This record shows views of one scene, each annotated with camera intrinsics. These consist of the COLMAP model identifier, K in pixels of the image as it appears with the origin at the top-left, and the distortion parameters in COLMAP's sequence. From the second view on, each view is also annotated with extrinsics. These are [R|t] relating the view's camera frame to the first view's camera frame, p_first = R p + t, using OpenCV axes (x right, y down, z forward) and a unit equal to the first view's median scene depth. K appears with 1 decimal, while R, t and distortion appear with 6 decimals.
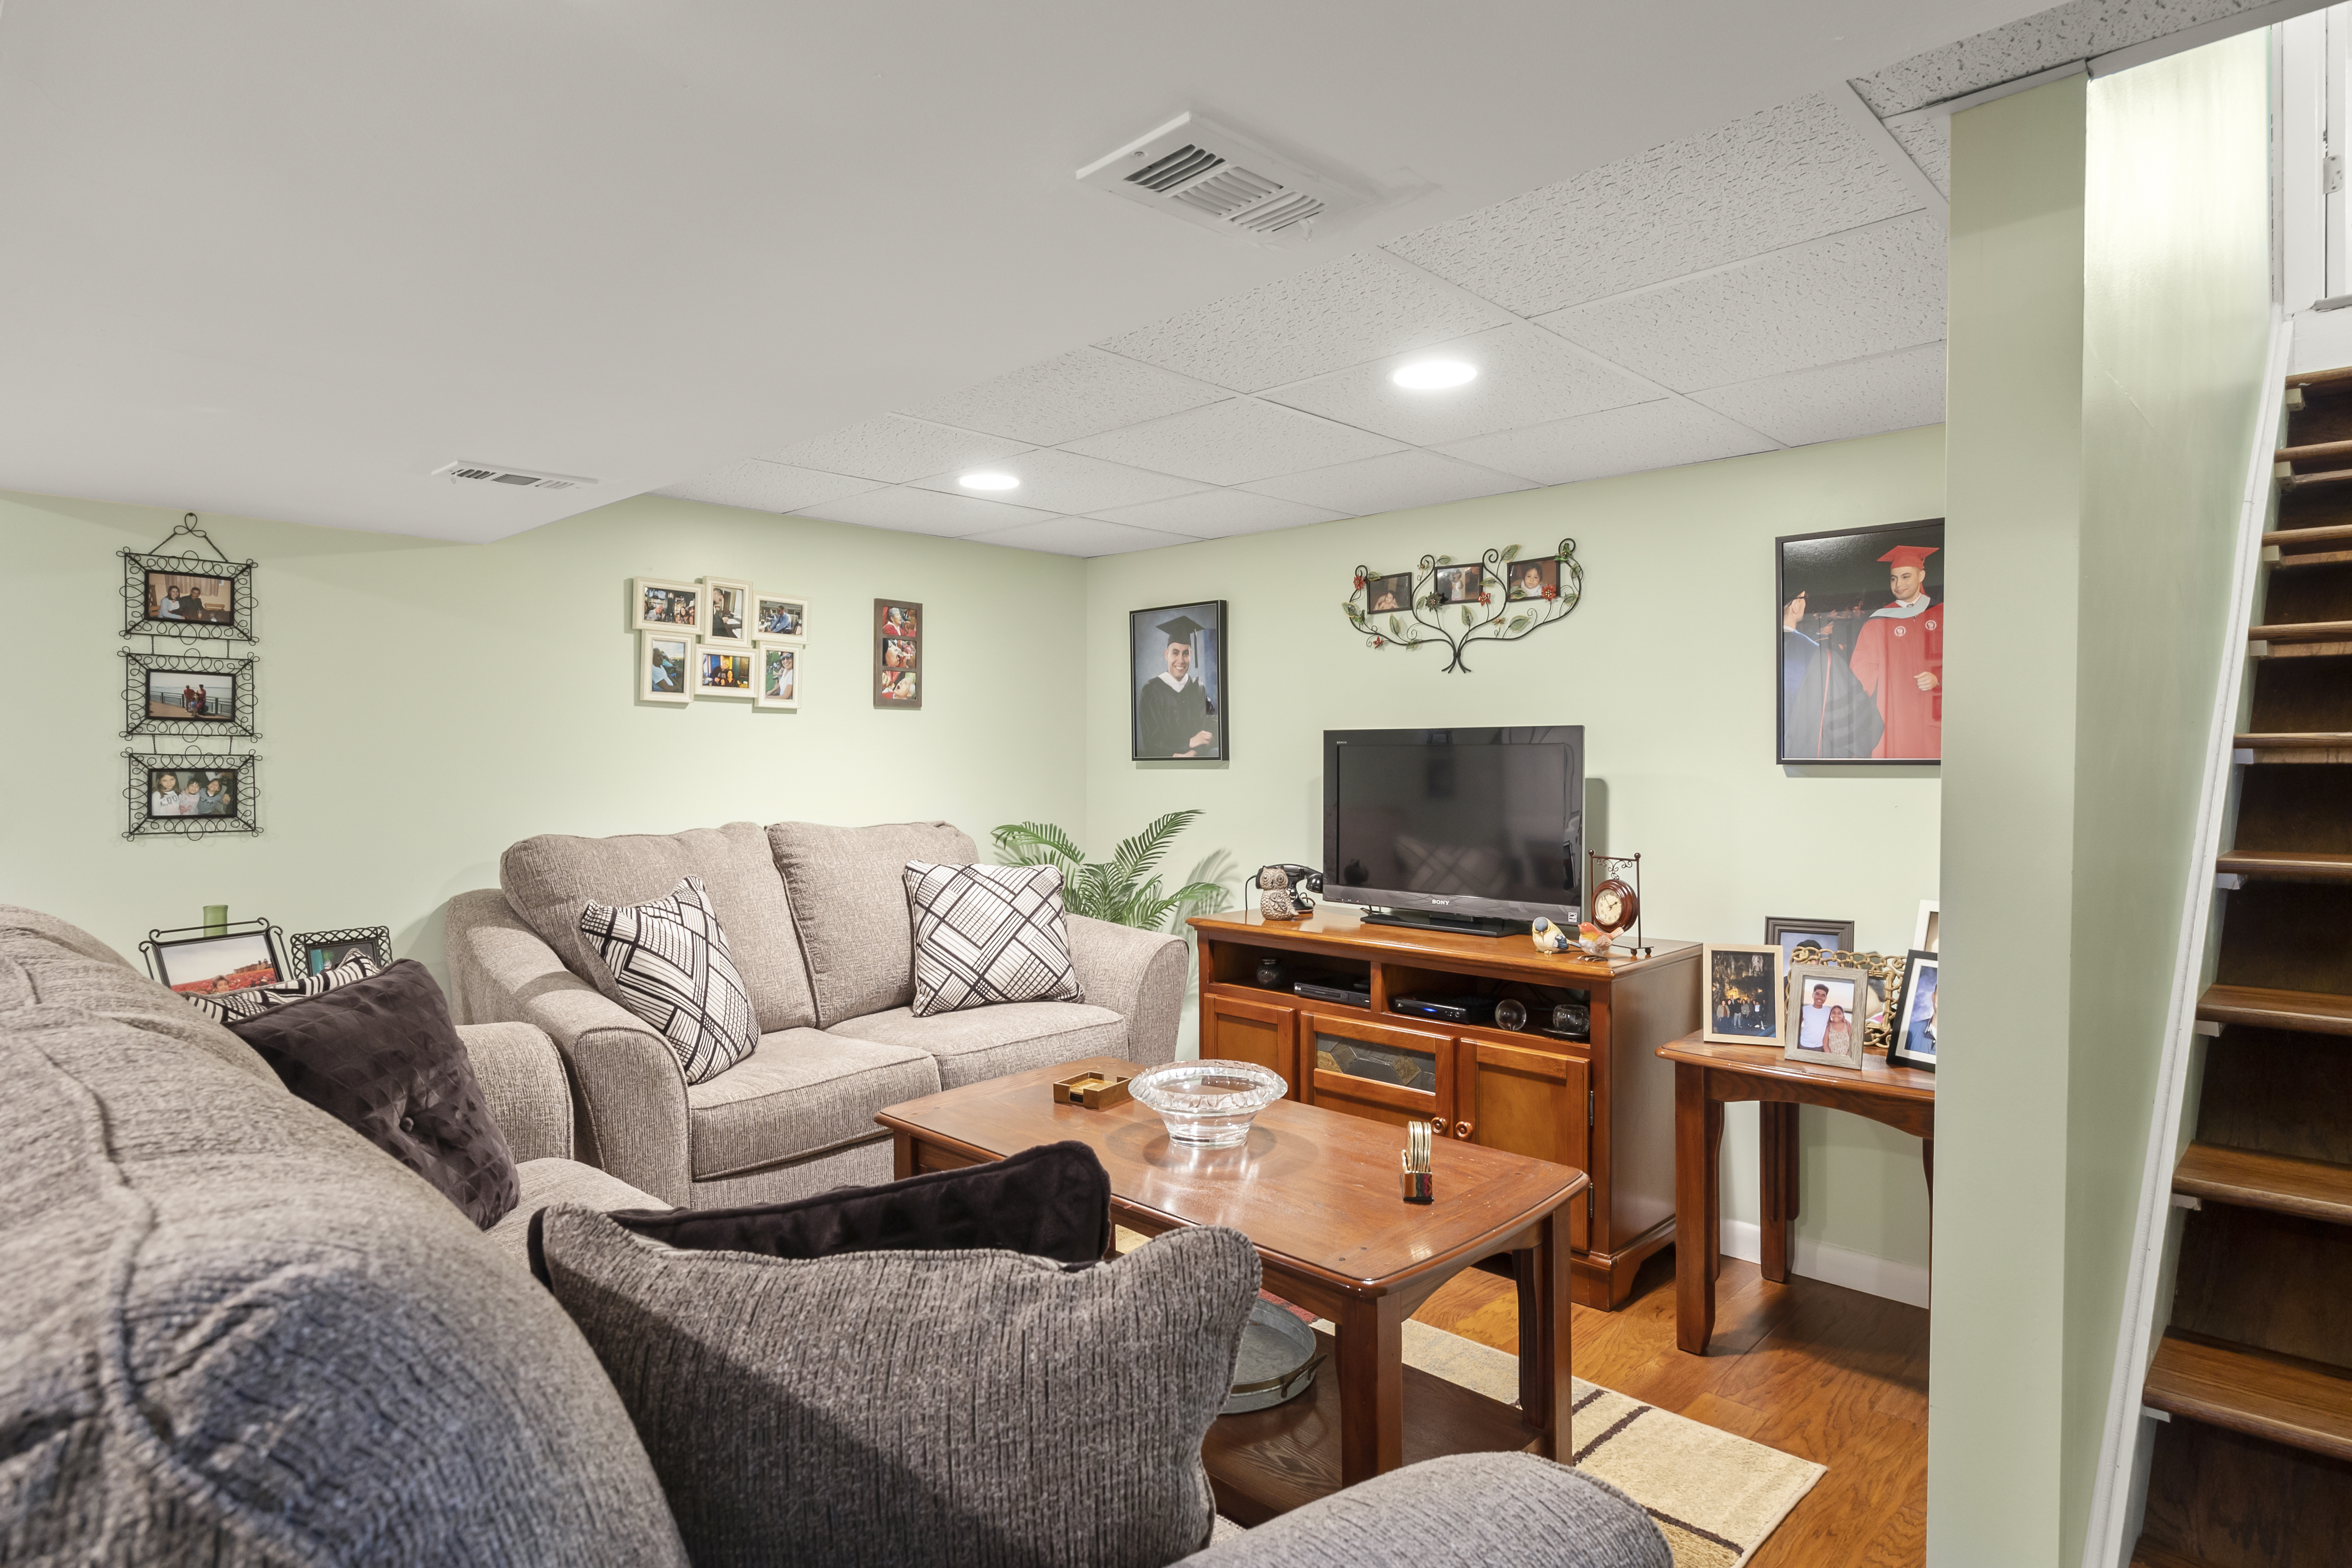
lens RADIAL K [[1289.0, 0, 1180.3], [0, 1289.0, 768.2], [0, 0, 1]] dist [-0.002725, -0.001183]
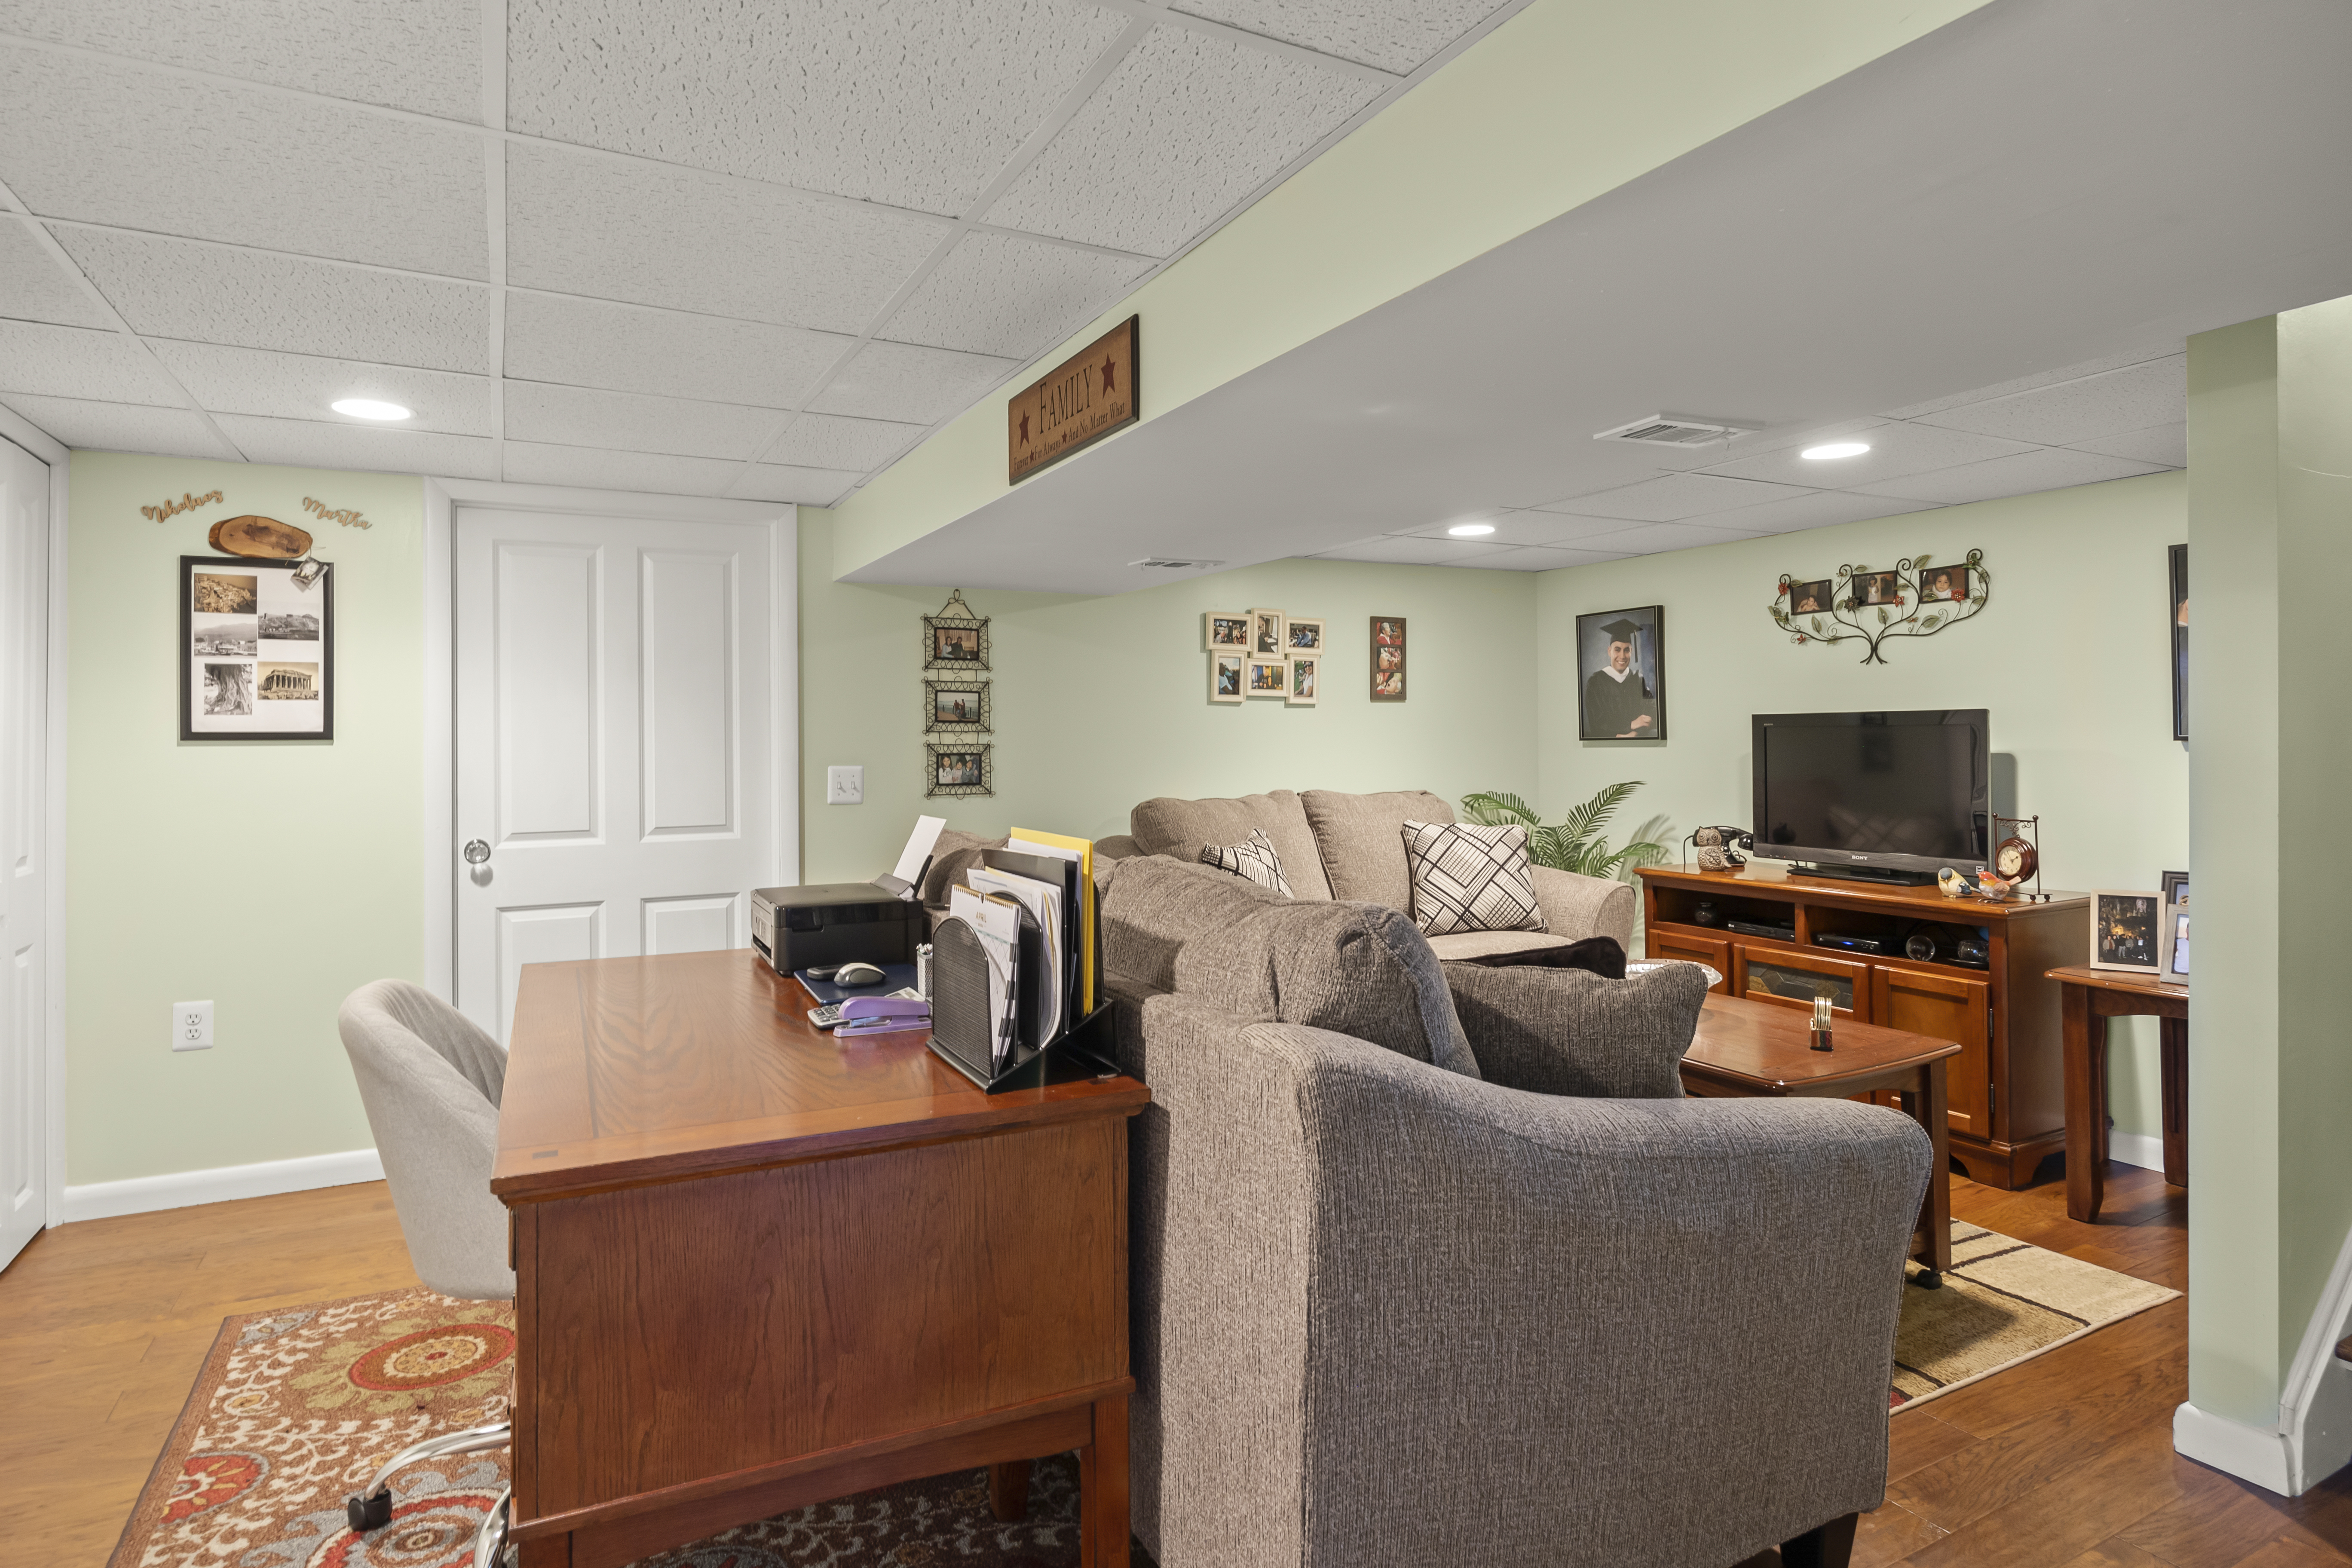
lens RADIAL K [[1289.3, 0, 1177.3], [0, 1289.3, 732.2], [0, 0, 1]] dist [-0.003307, -0.001333]
pose [[0.950317, -0.011813, -0.311058, -0.025489], [0.008786, 0.999899, -0.011132, -0.004451], [0.311159, 0.007846, 0.950326, -0.320664]]
